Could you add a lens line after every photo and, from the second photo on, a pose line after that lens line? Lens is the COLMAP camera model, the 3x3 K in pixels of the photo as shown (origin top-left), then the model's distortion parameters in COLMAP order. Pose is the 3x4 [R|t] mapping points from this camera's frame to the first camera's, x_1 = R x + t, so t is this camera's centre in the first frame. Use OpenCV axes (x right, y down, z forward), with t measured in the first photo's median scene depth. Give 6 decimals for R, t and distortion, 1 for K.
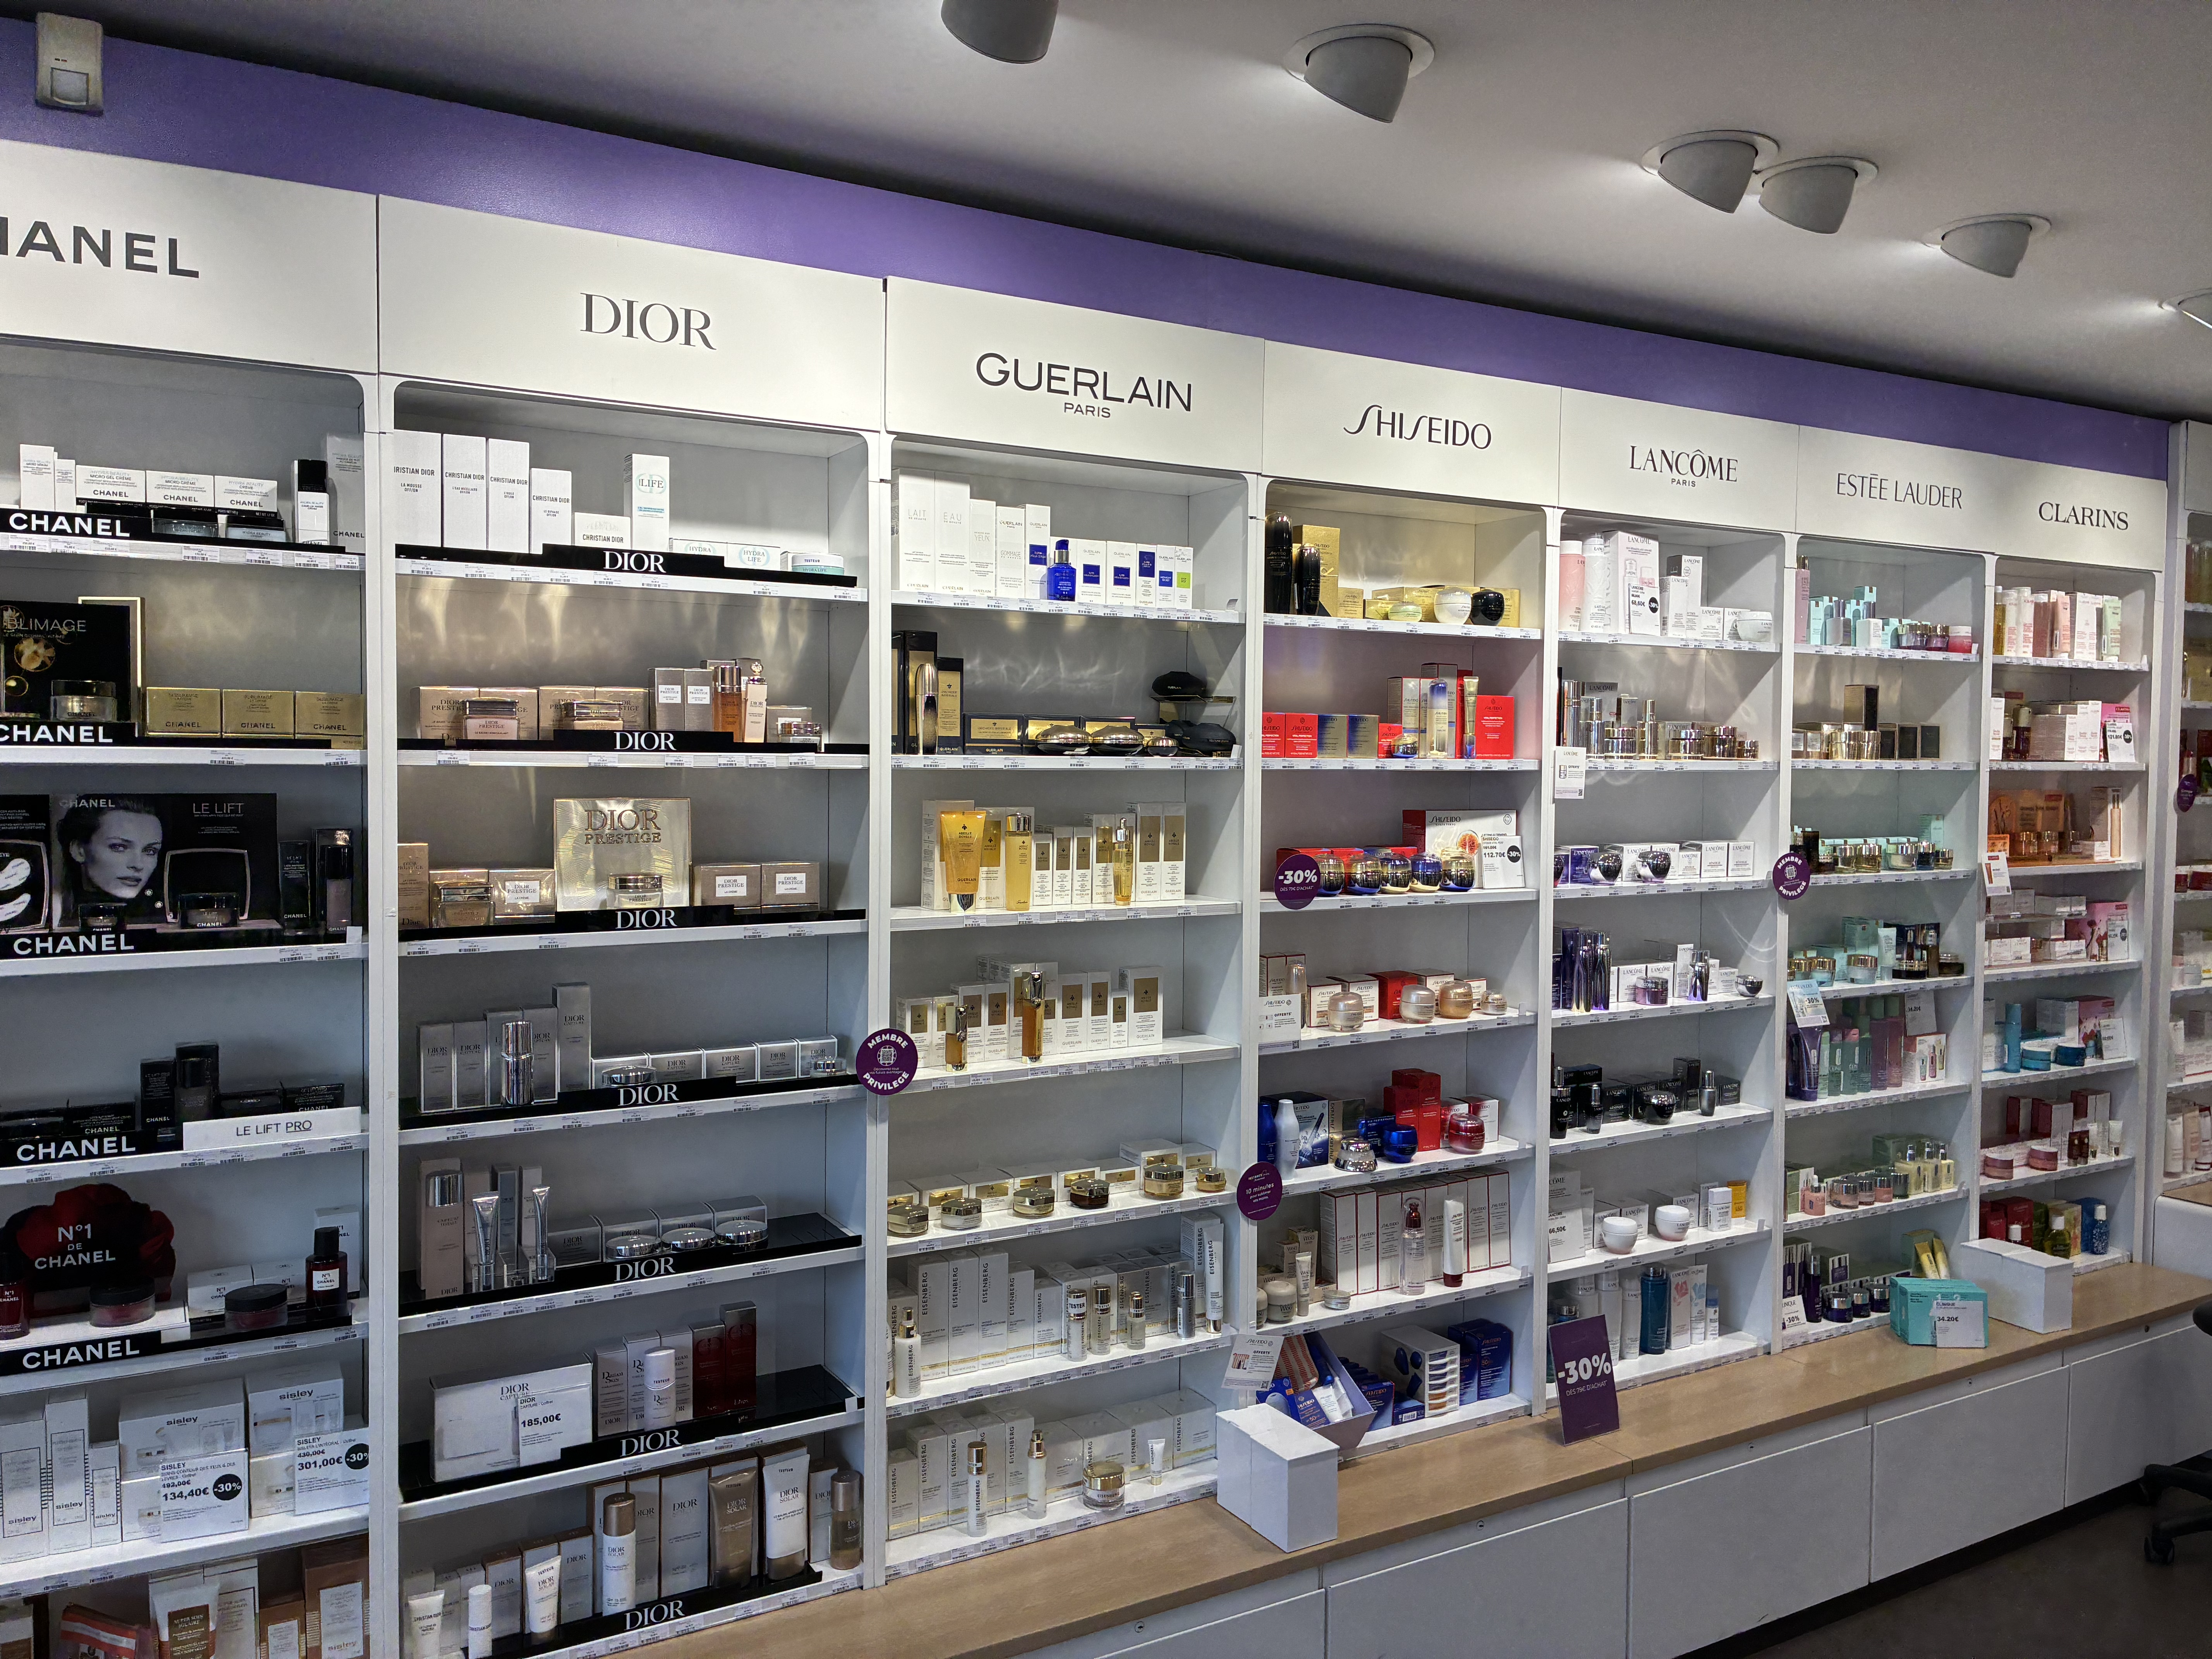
lens RADIAL K [[1644.4, 0, 1106.0], [0, 1644.4, 829.5], [0, 0, 1]] dist [0.034782, -0.040322]
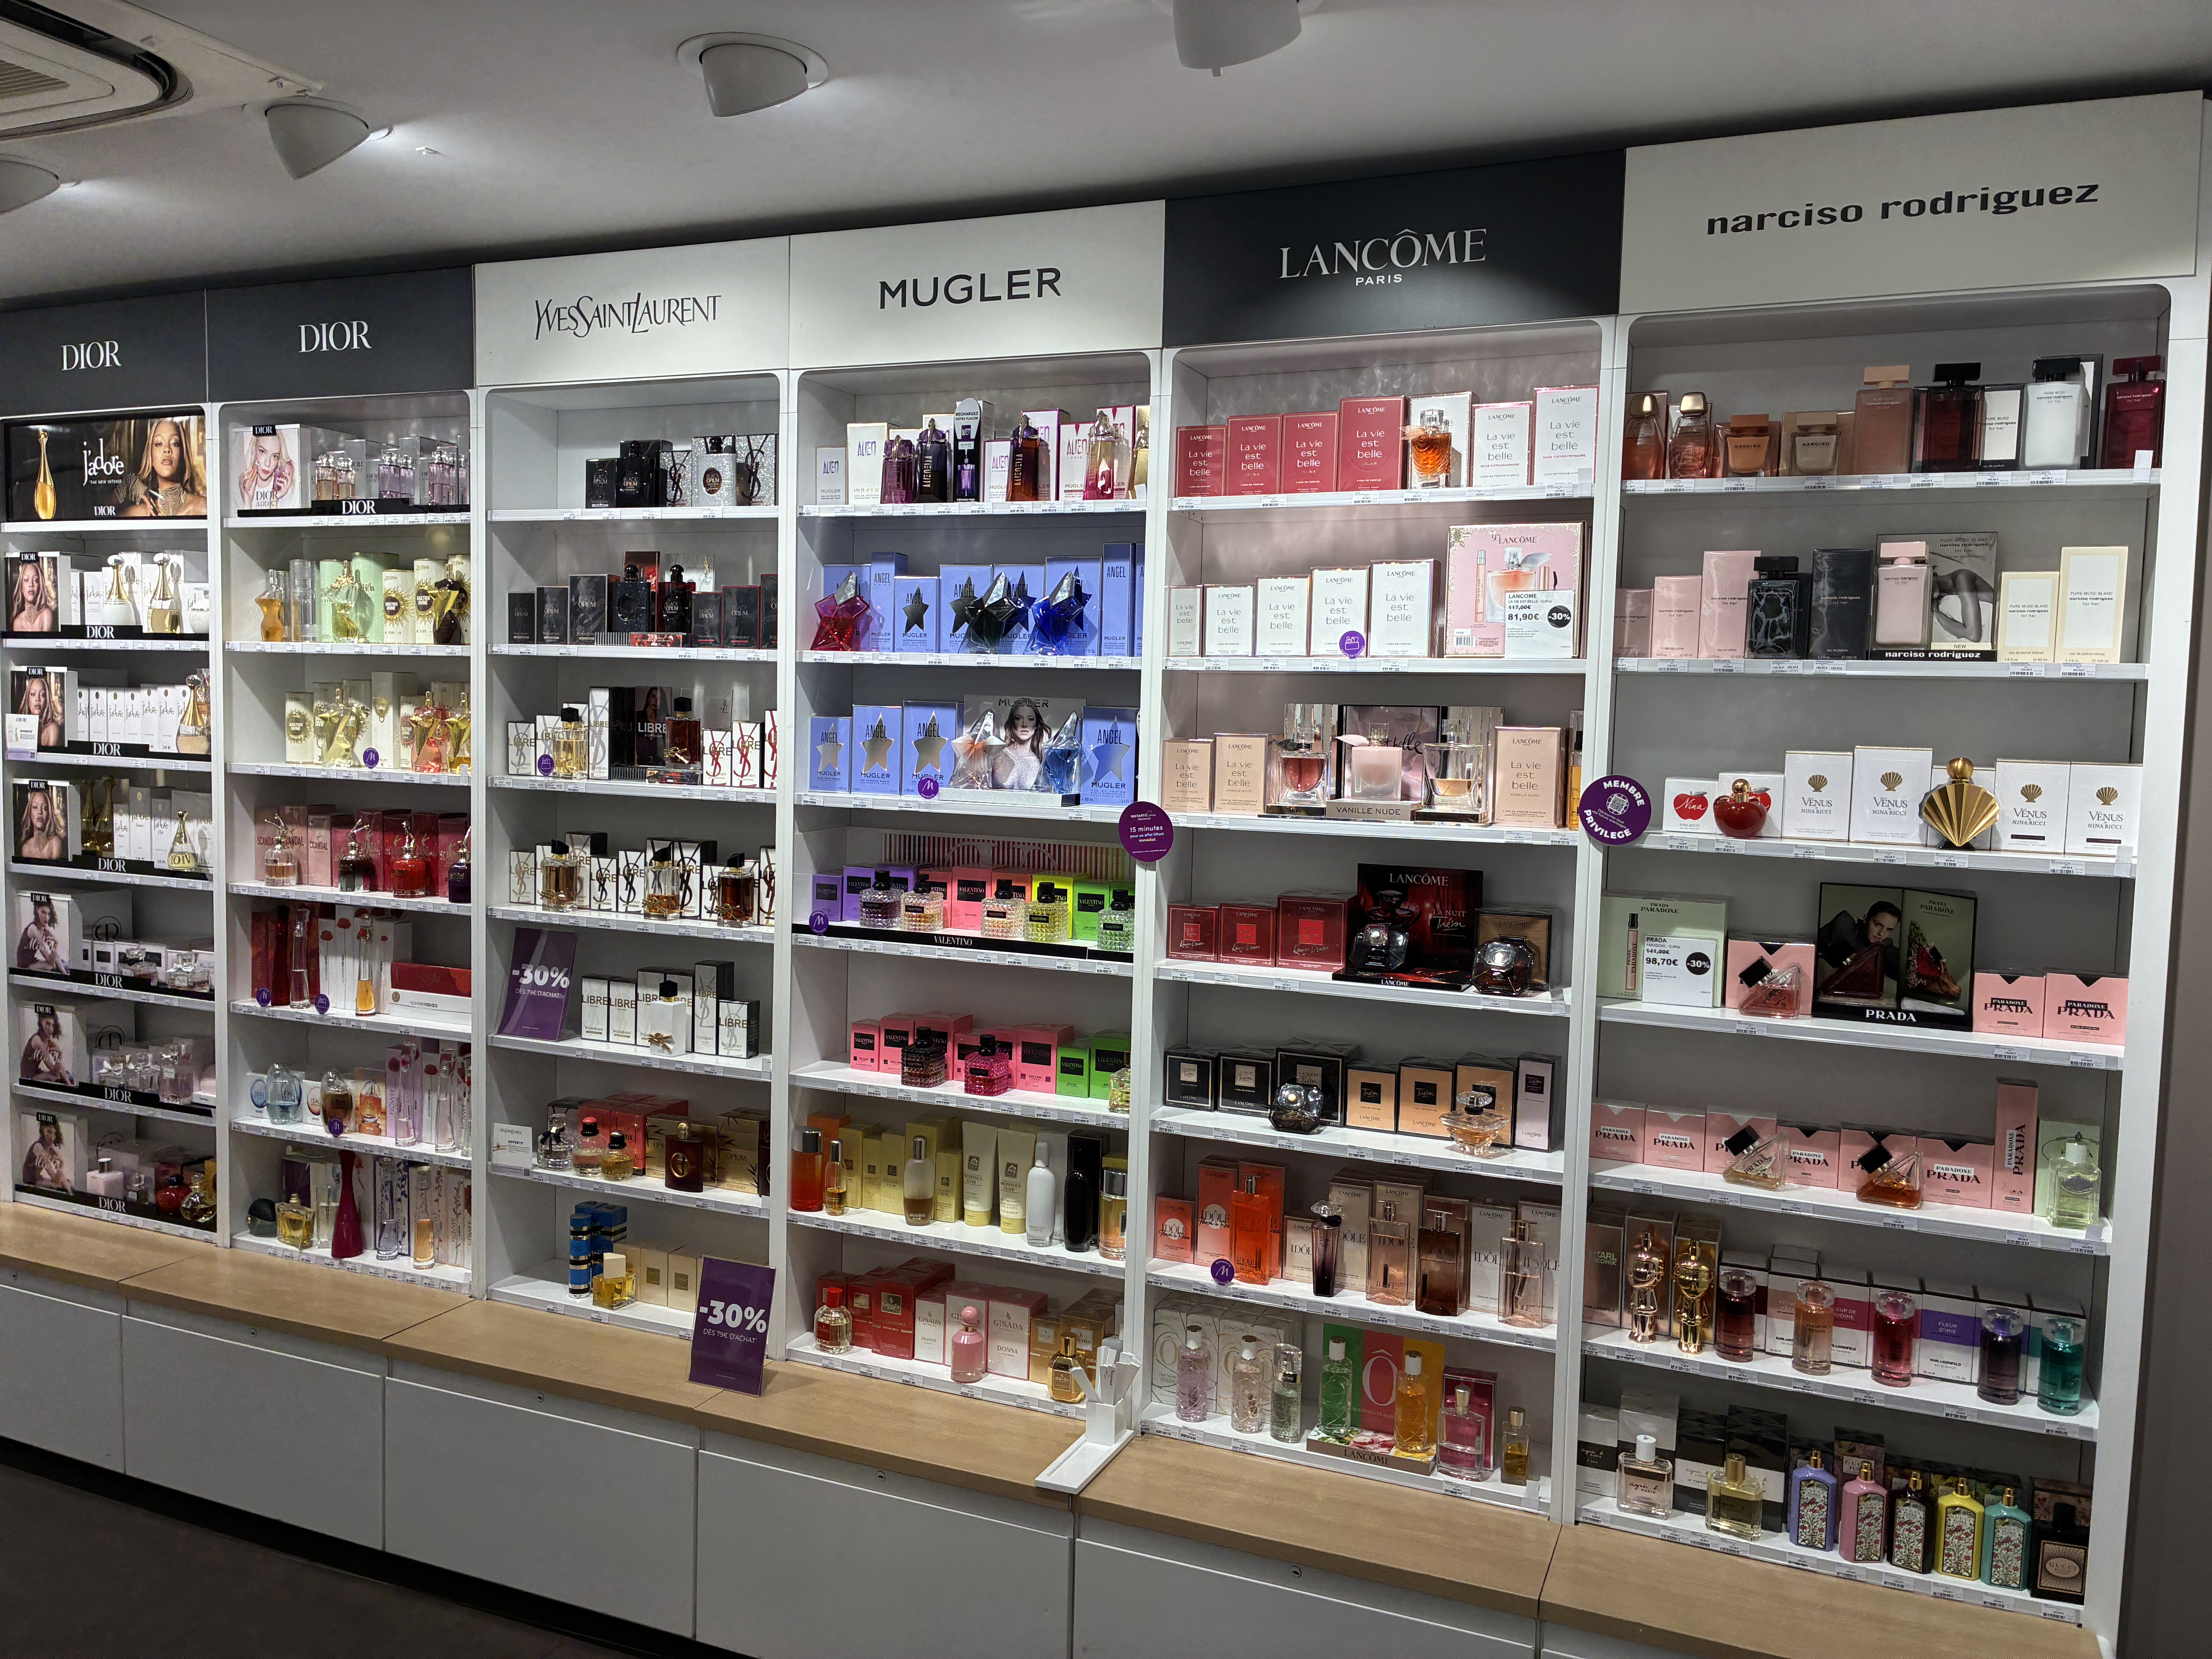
lens RADIAL K [[1644.4, 0, 1106.0], [0, 1644.4, 829.5], [0, 0, 1]] dist [0.034782, -0.040322]
pose [[0.606771, 0.078203, -0.791021, 1.111502], [-0.052008, 0.996922, 0.058666, -0.008372], [0.793174, 0.005542, 0.608970, 0.597097]]
